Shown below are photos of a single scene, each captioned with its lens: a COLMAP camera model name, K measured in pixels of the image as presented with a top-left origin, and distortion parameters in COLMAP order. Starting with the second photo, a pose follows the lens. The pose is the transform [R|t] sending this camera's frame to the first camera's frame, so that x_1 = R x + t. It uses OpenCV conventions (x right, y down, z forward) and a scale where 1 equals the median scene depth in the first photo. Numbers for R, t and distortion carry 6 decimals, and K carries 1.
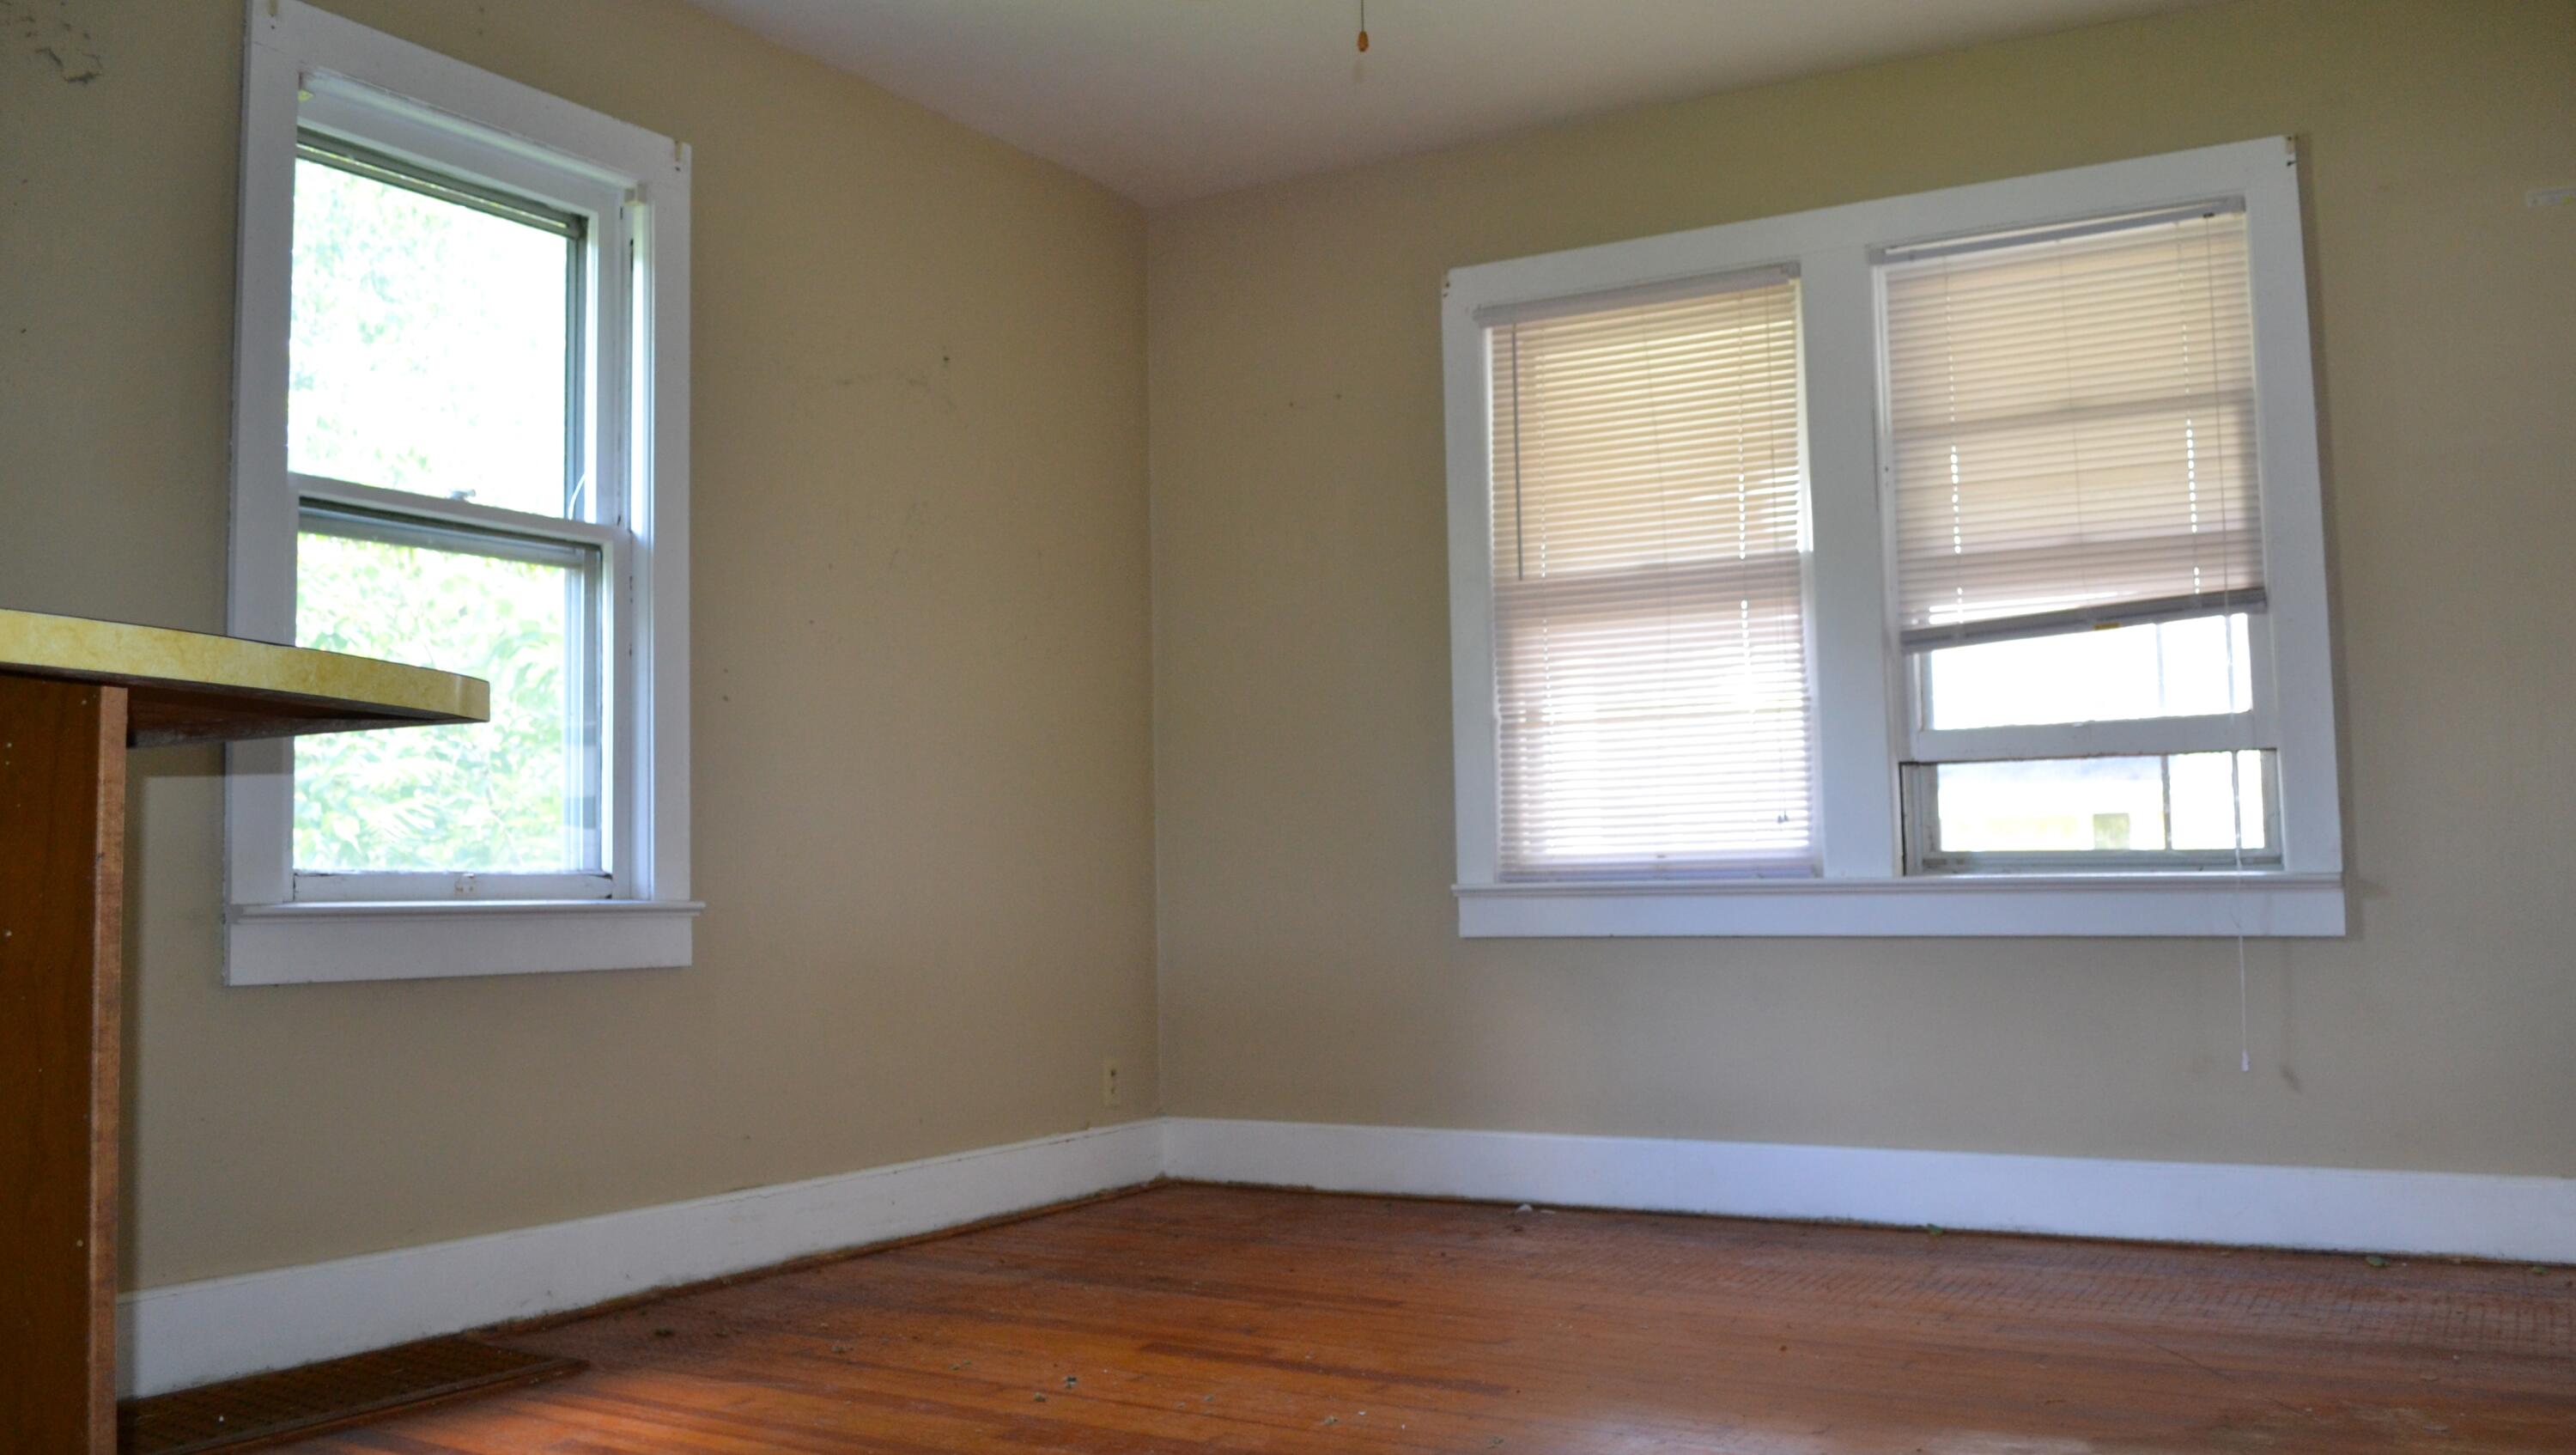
lens RADIAL K [[2208.4, 0, 1291.1], [0, 2208.4, 730.0], [0, 0, 1]] dist [-0.075994, 0.000963]
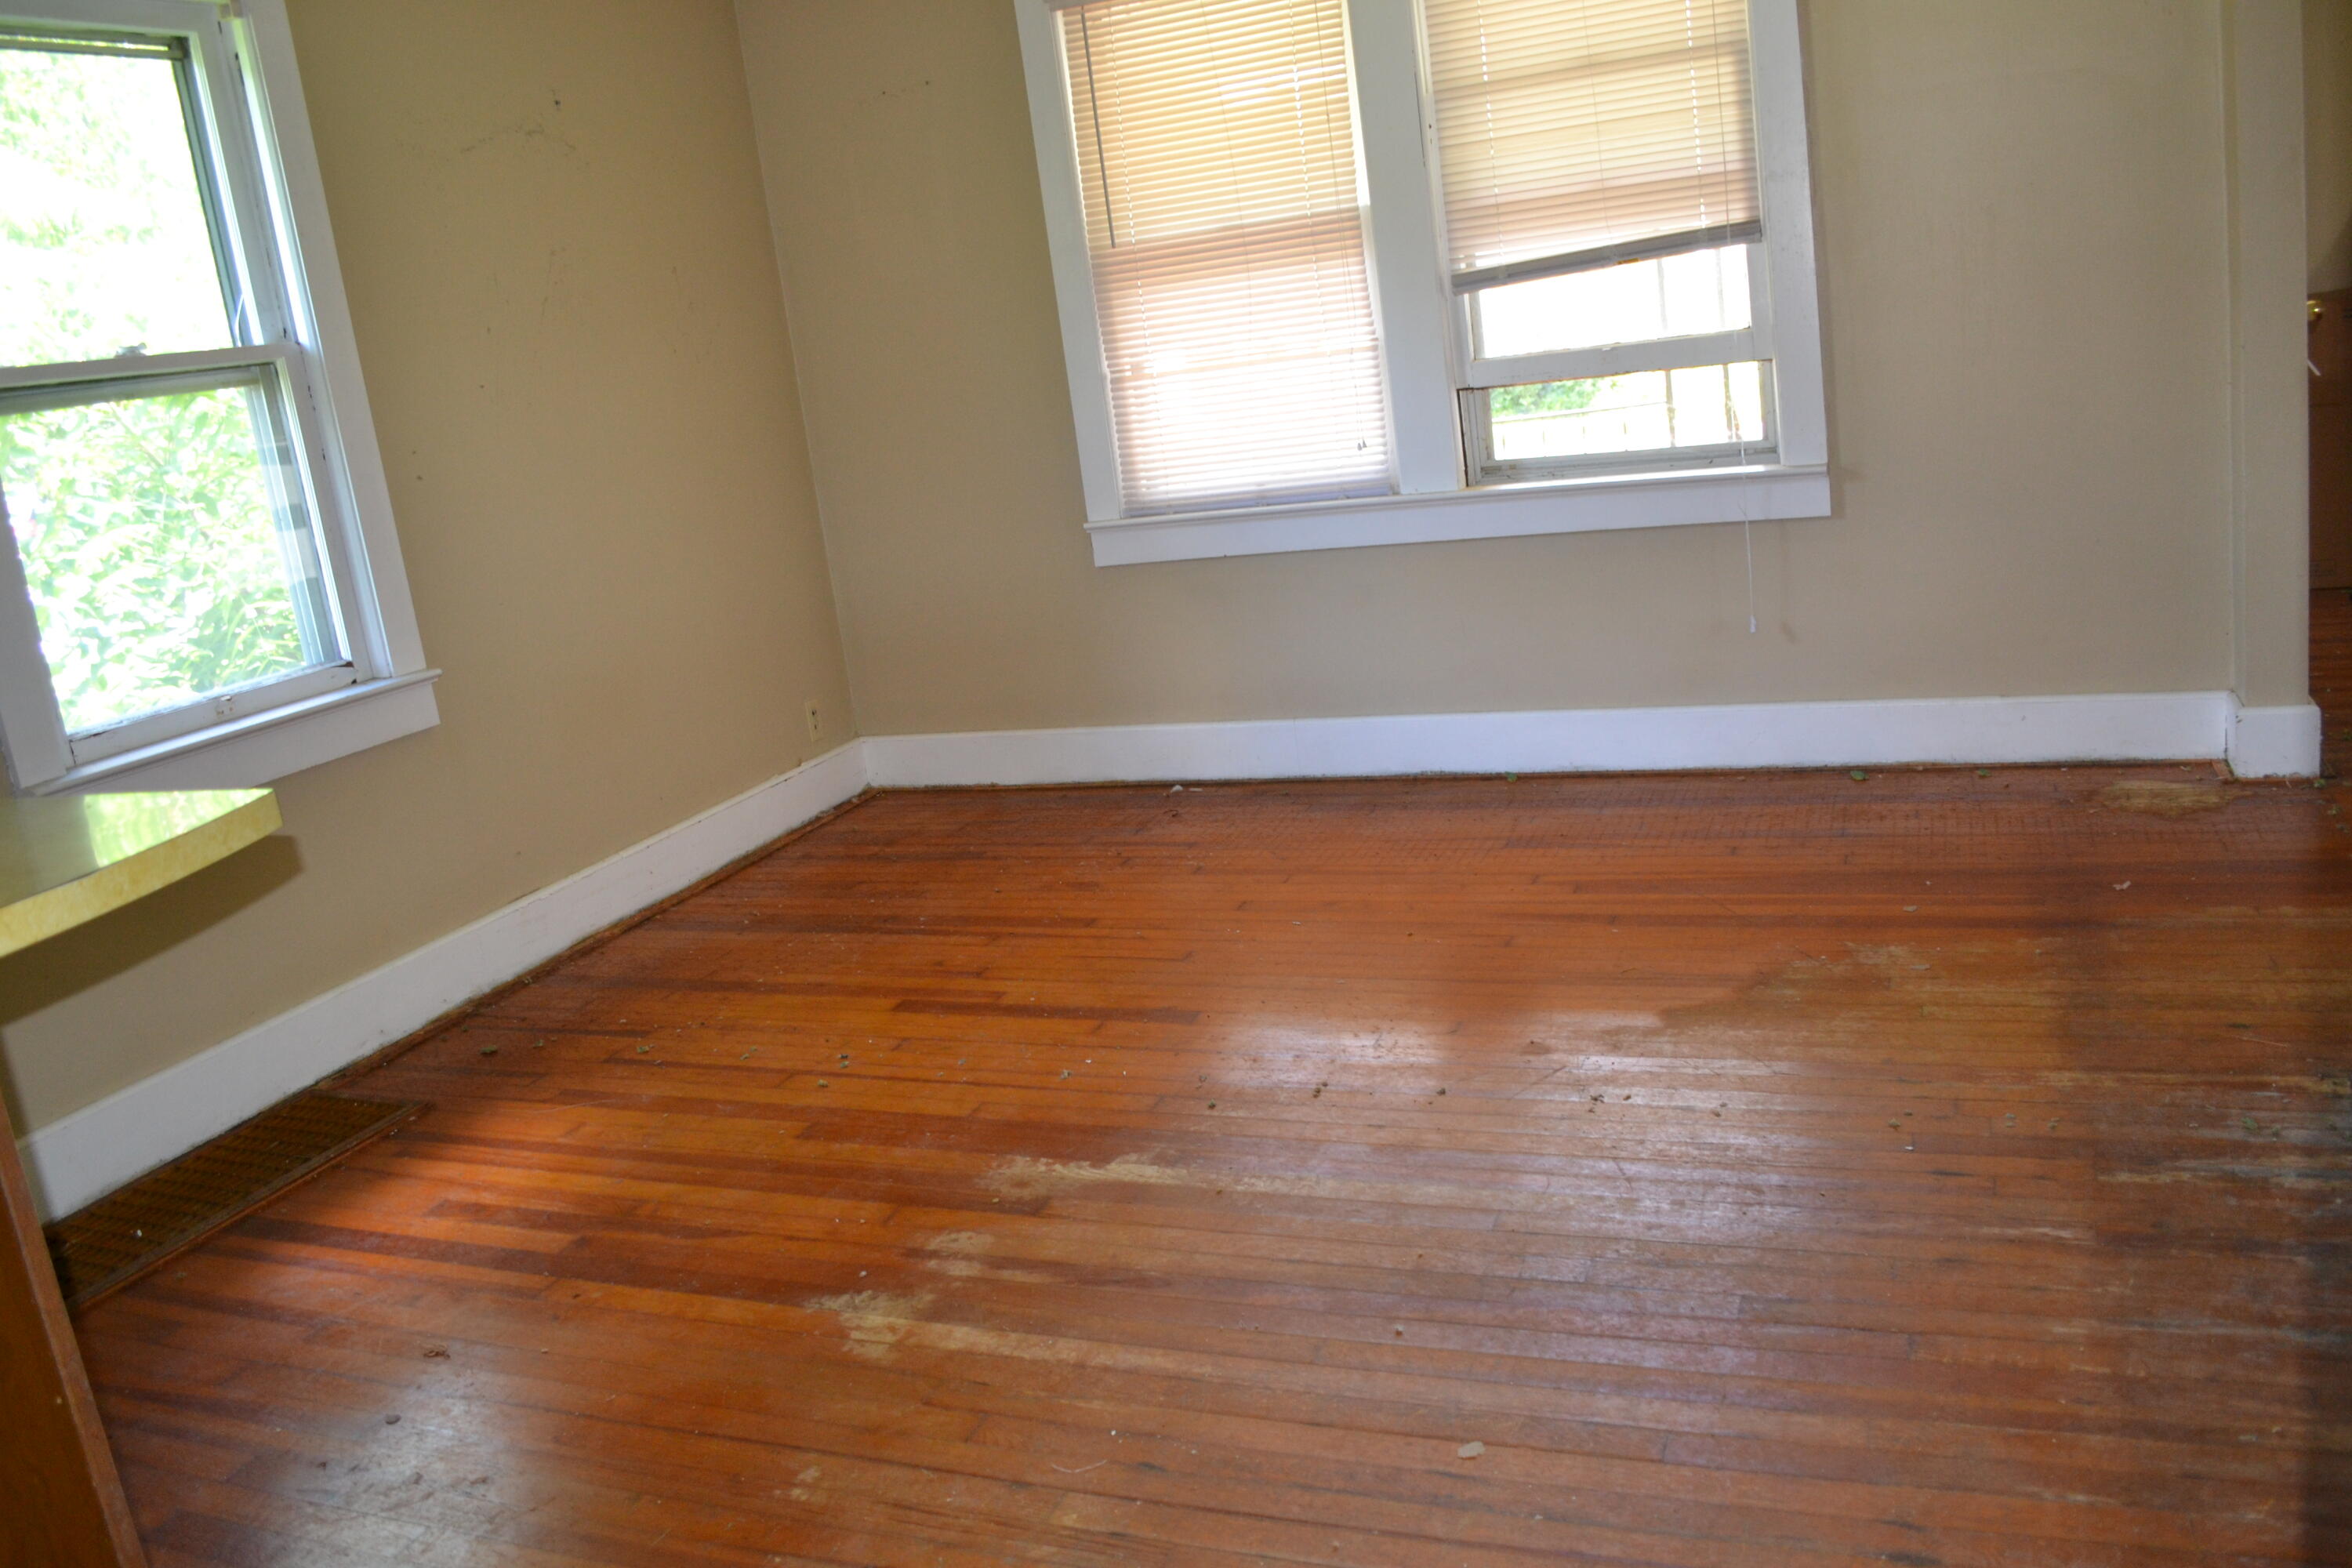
lens RADIAL K [[1876.3, 0, 1170.2], [0, 1876.3, 781.9], [0, 0, 1]] dist [-0.070785, 0.000169]
pose [[0.983926, -0.140218, 0.110586, -0.012338], [0.101563, 0.948735, 0.299311, -0.110082], [-0.146885, -0.283268, 0.947726, 0.027825]]
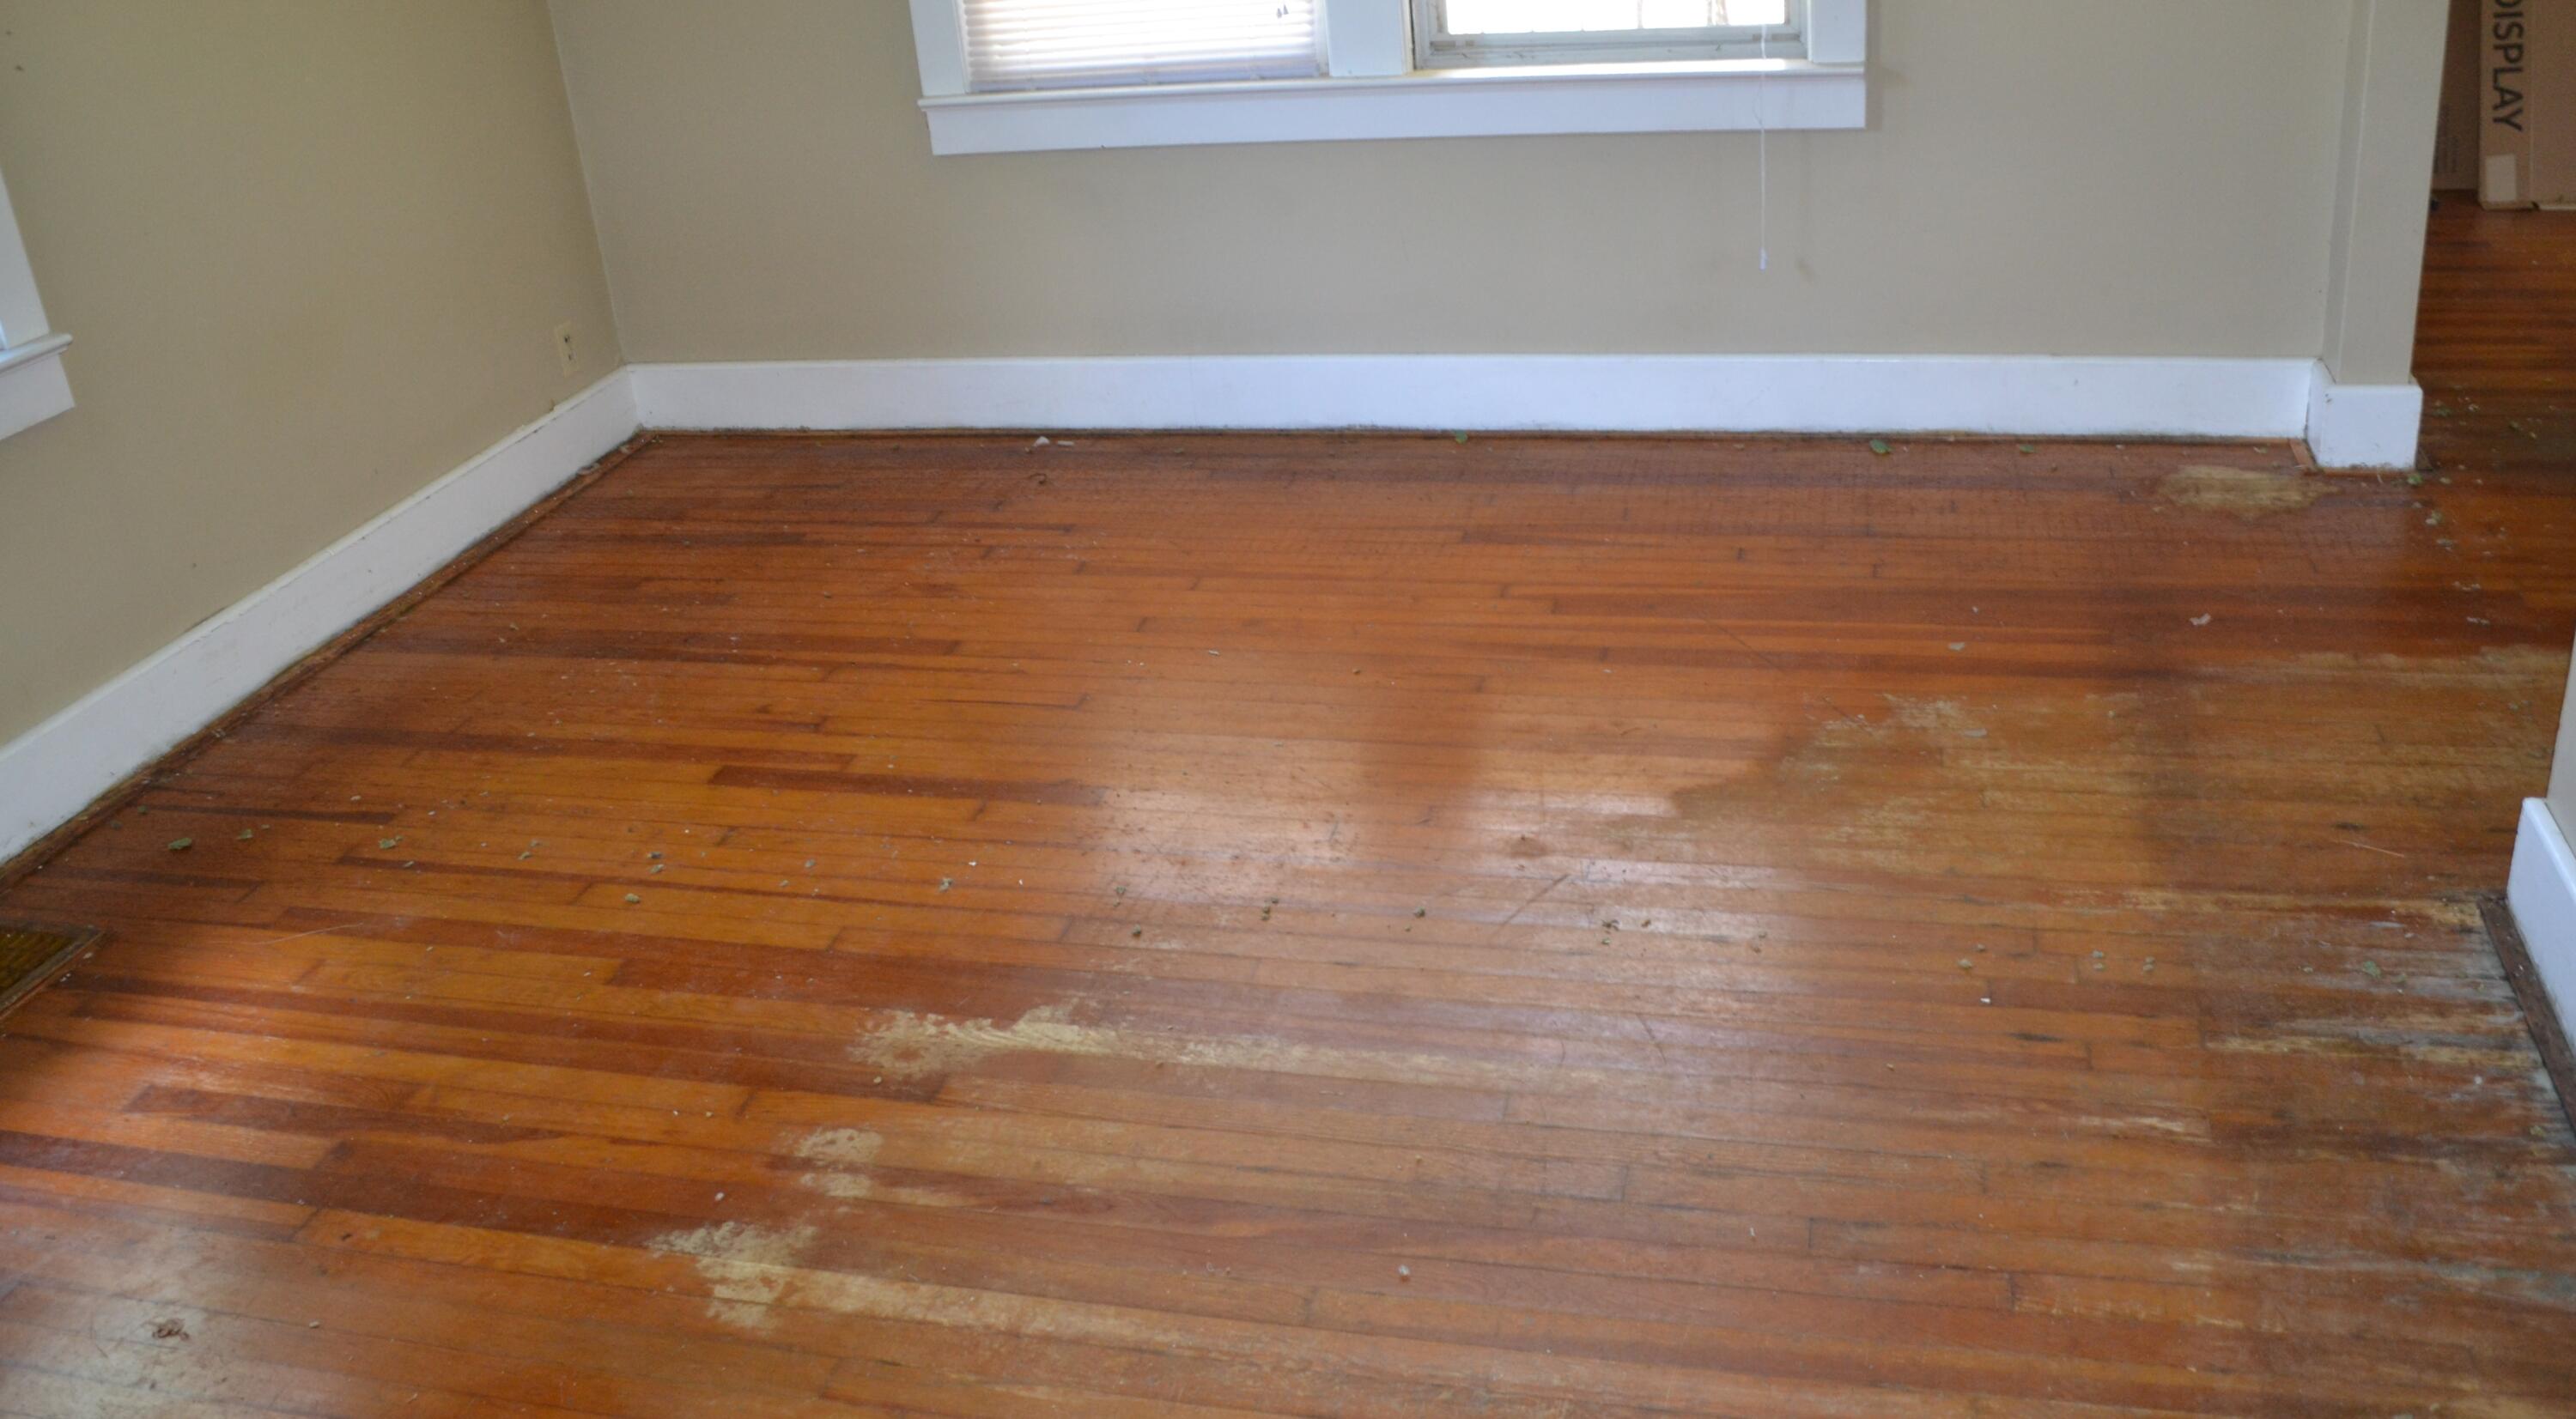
lens RADIAL K [[2225.6, 0, 1276.5], [0, 2225.6, 709.2], [0, 0, 1]] dist [-0.072916, -0.003083]
pose [[0.960503, -0.176214, 0.215365, -0.028959], [0.052839, 0.875361, 0.480573, -0.164268], [-0.273206, -0.450213, 0.850098, 0.106883]]
